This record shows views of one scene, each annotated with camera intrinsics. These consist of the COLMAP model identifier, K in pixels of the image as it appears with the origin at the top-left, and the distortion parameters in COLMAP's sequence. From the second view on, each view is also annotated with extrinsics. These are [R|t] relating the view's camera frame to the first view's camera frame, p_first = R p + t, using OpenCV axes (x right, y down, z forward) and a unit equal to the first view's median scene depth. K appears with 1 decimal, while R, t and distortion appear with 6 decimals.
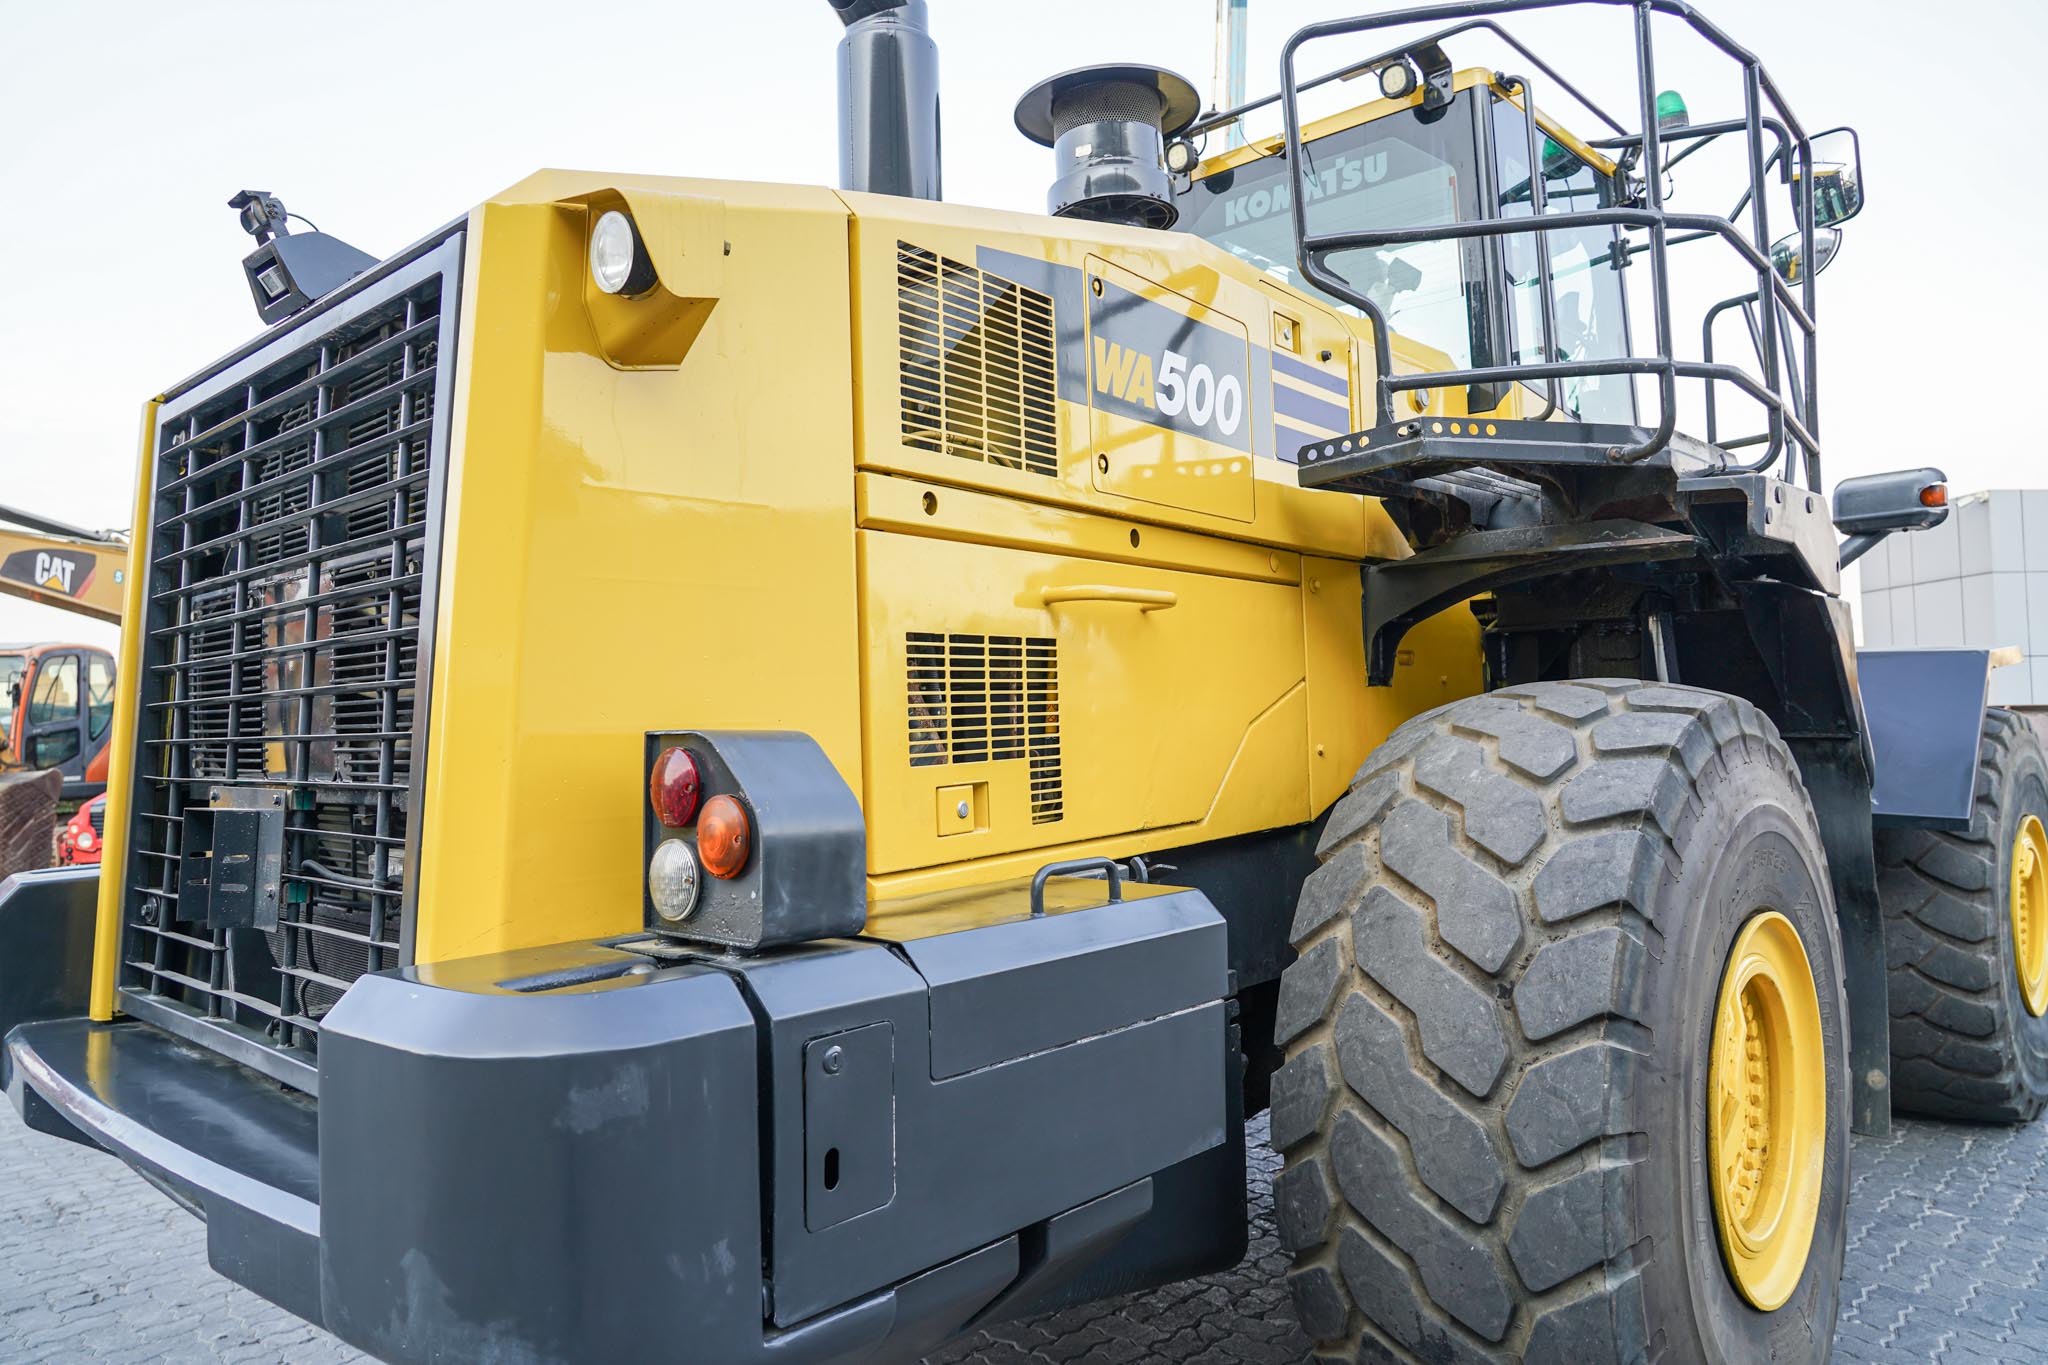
lens RADIAL K [[1383.2, 0, 1027.7], [0, 1383.2, 678.3], [0, 0, 1]] dist [-0.029889, 0.013237]
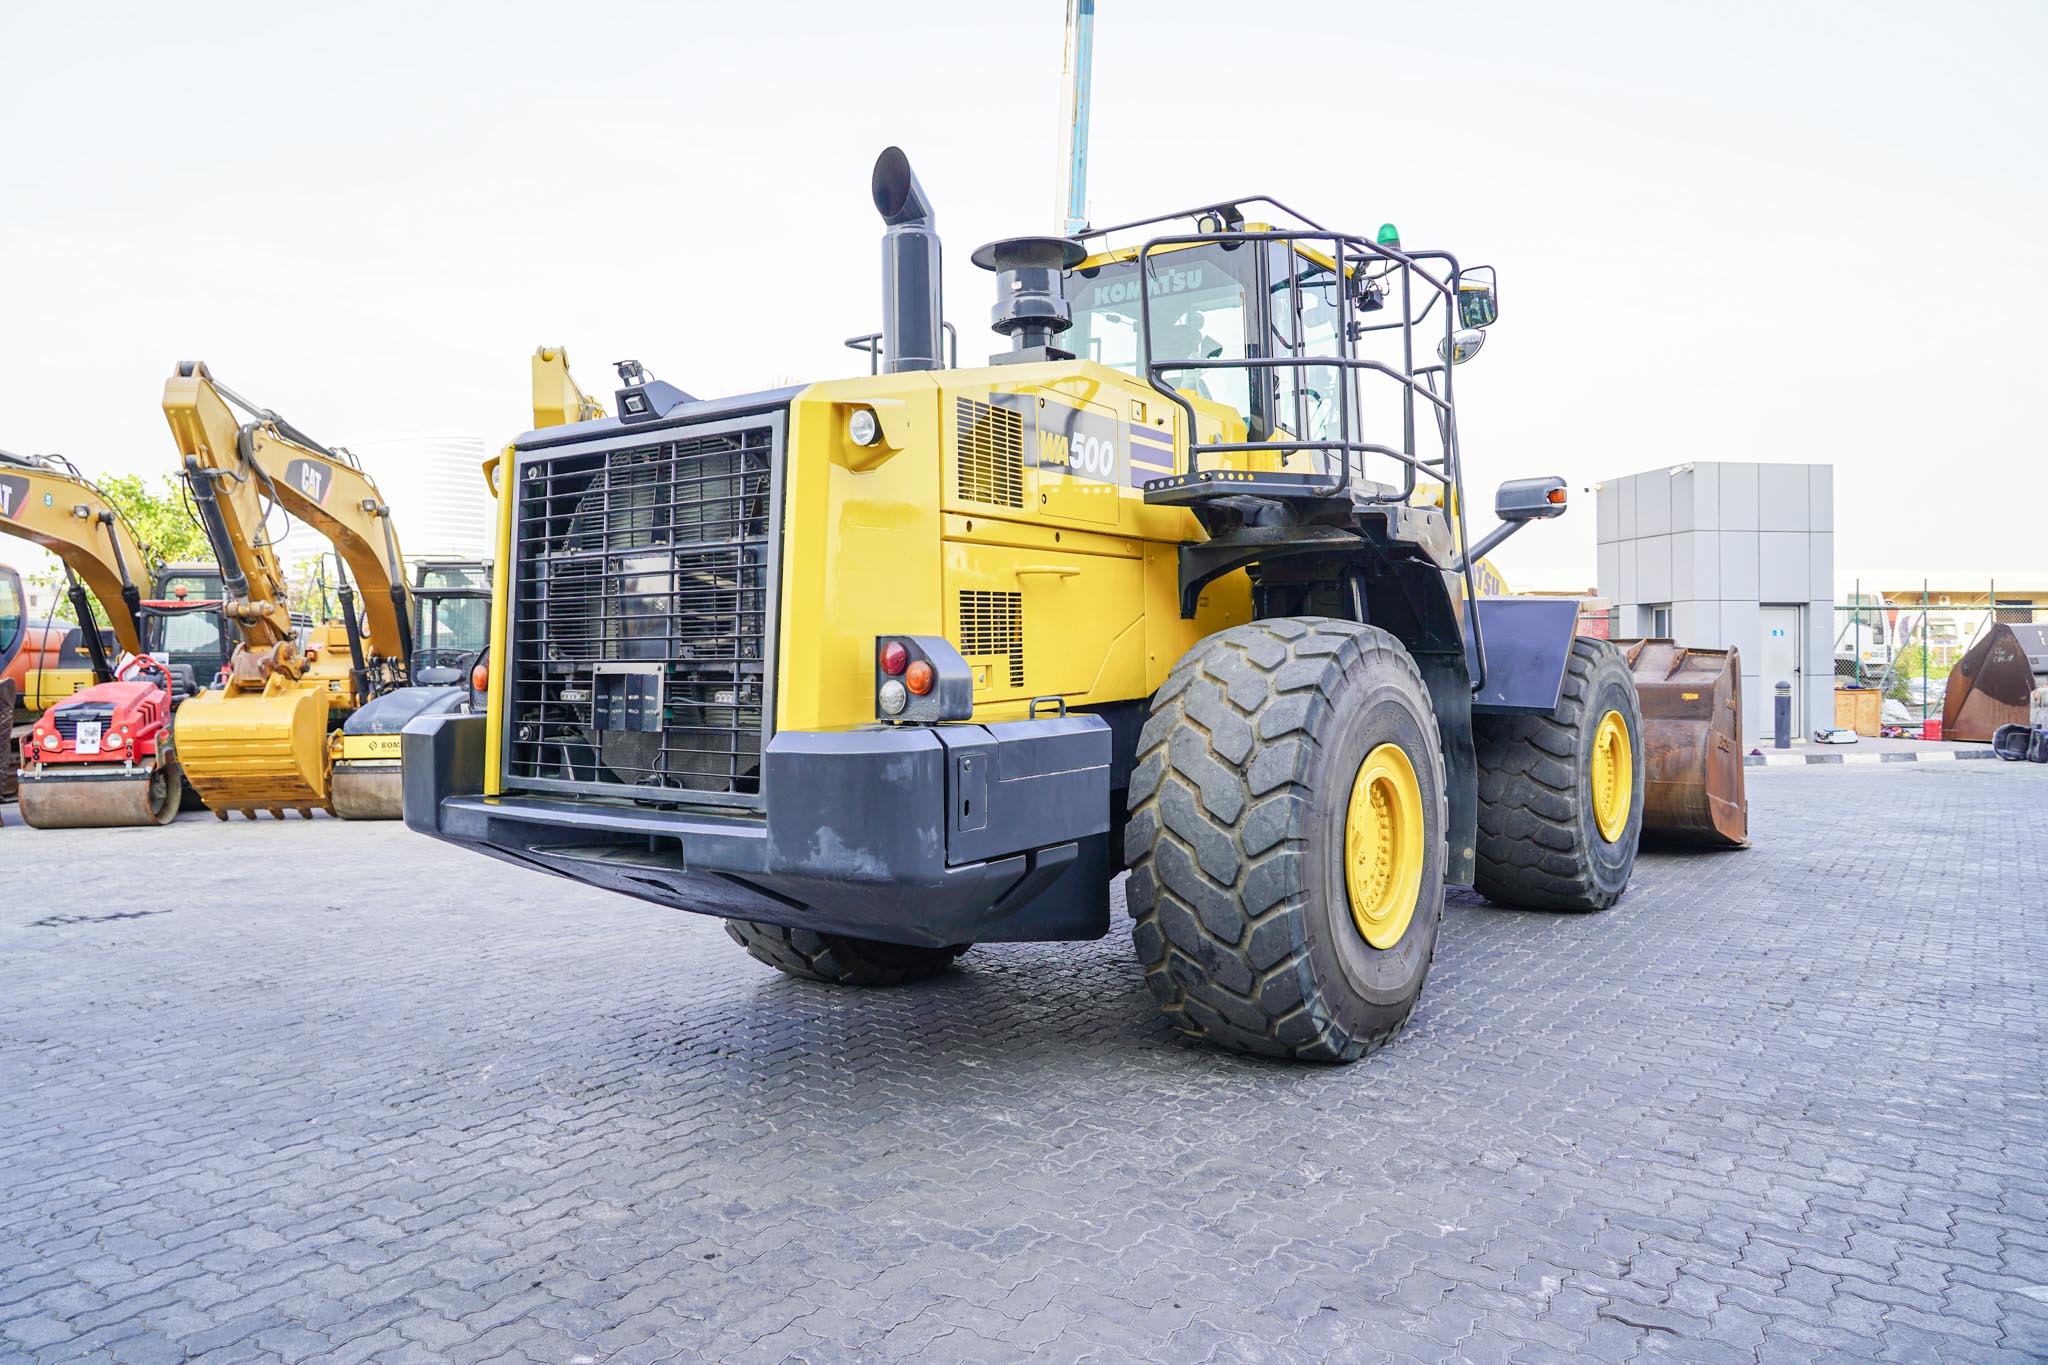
lens RADIAL K [[1383.2, 0, 1026.4], [0, 1383.2, 692.2], [0, 0, 1]] dist [-0.029889, 0.013237]
pose [[0.991970, 0.006840, 0.126292, -0.203875], [-0.014793, 0.997957, 0.062147, -0.009522], [-0.125609, -0.063516, 0.990045, -0.869633]]
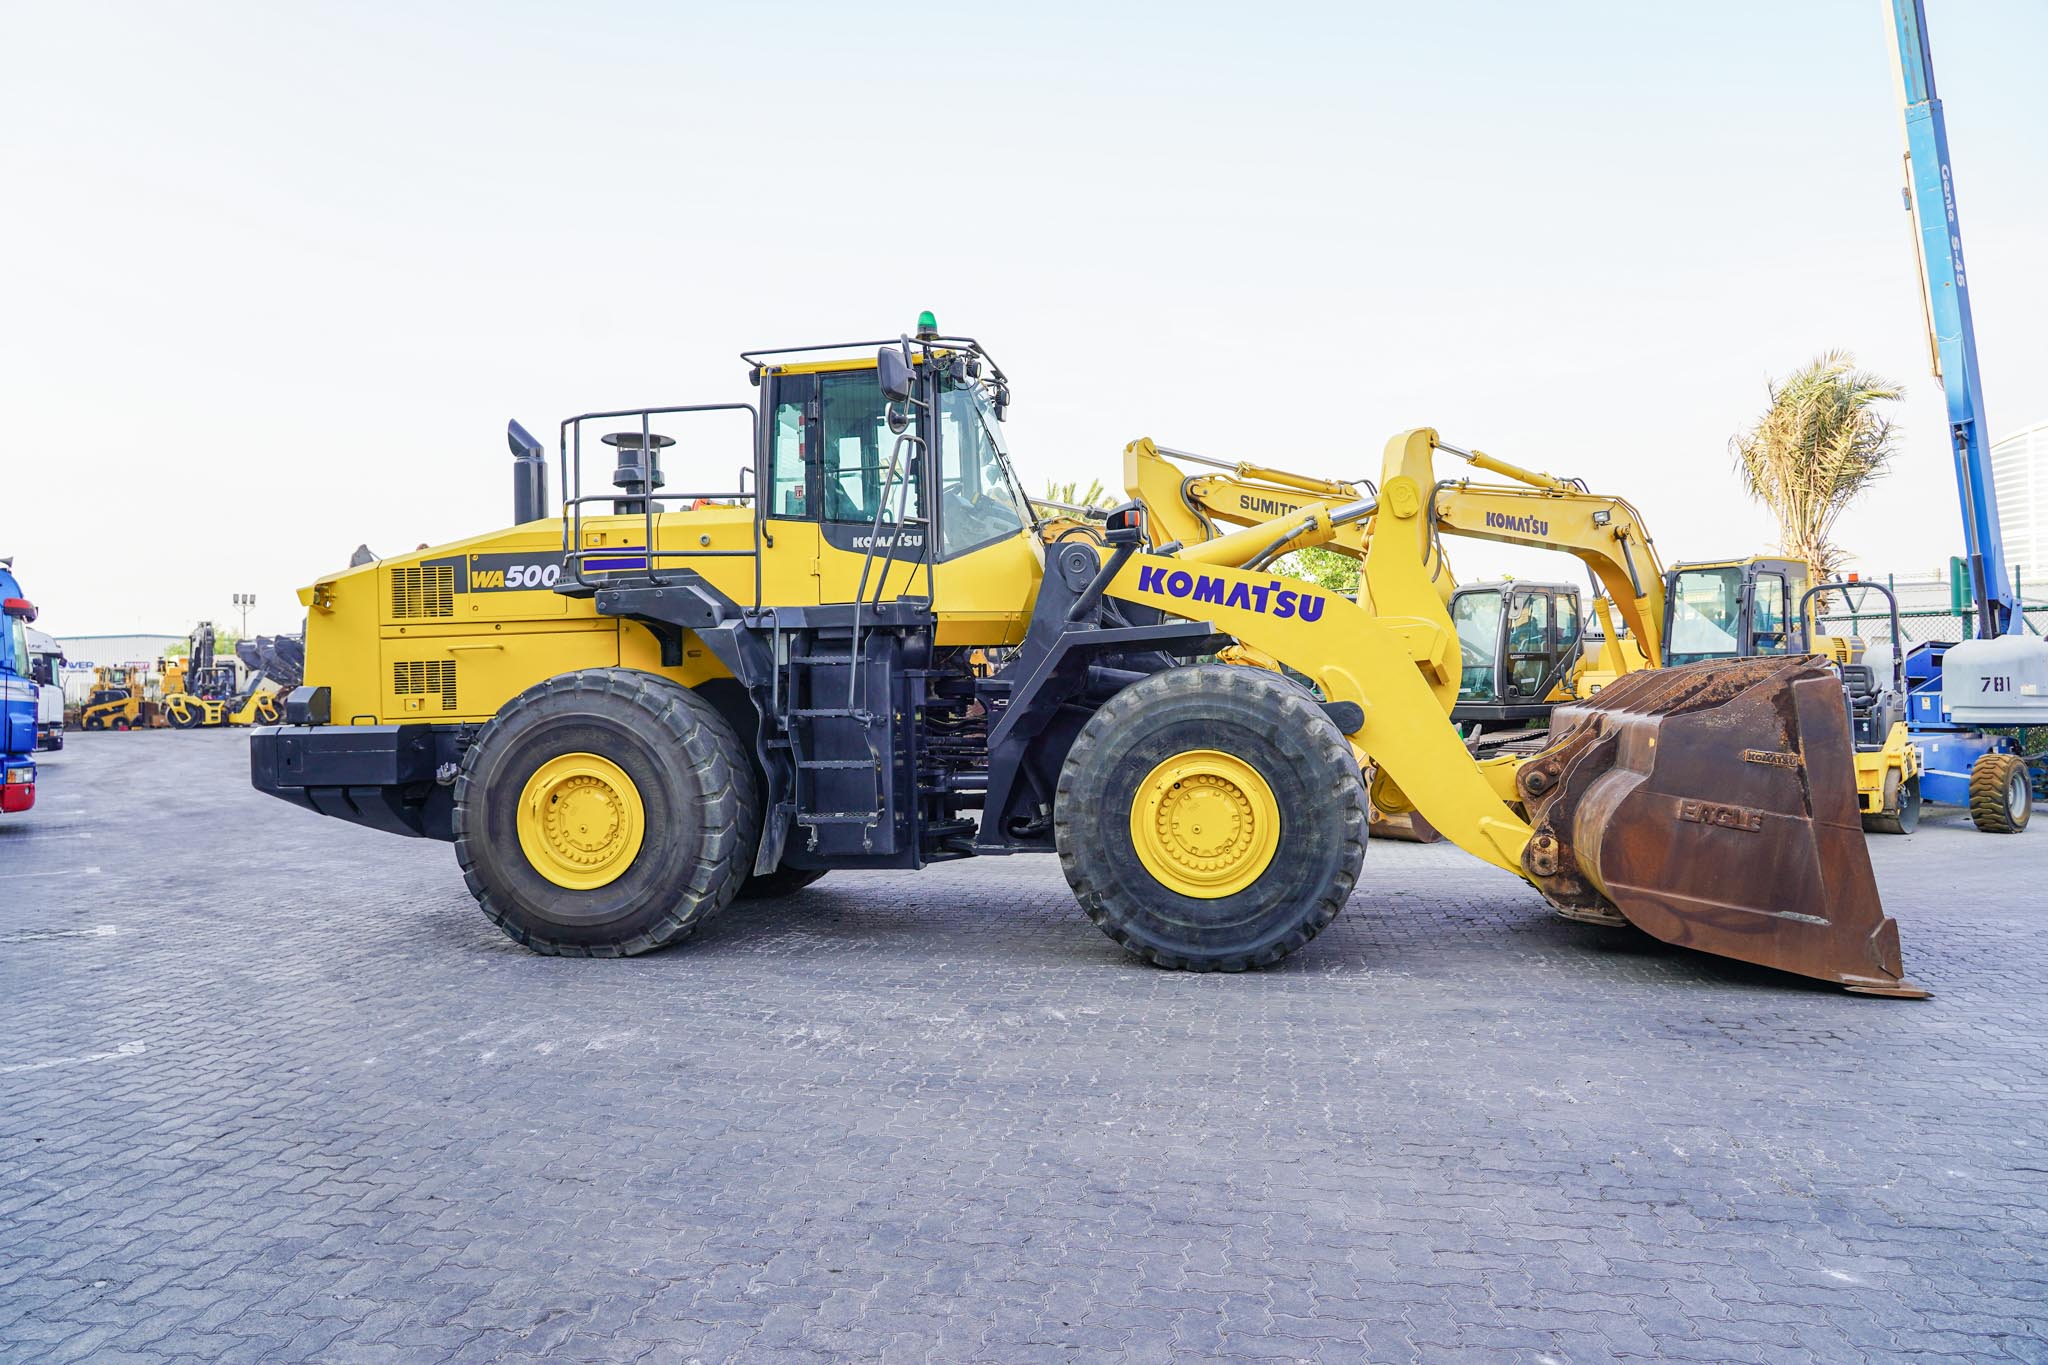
lens RADIAL K [[1383.2, 0, 1010.3], [0, 1383.2, 676.9], [0, 0, 1]] dist [-0.029889, 0.013237]
pose [[0.562645, 0.014263, -0.826575, 3.681577], [0.040208, 0.998196, 0.044594, -0.083922], [0.825720, -0.058326, 0.561057, 0.158114]]
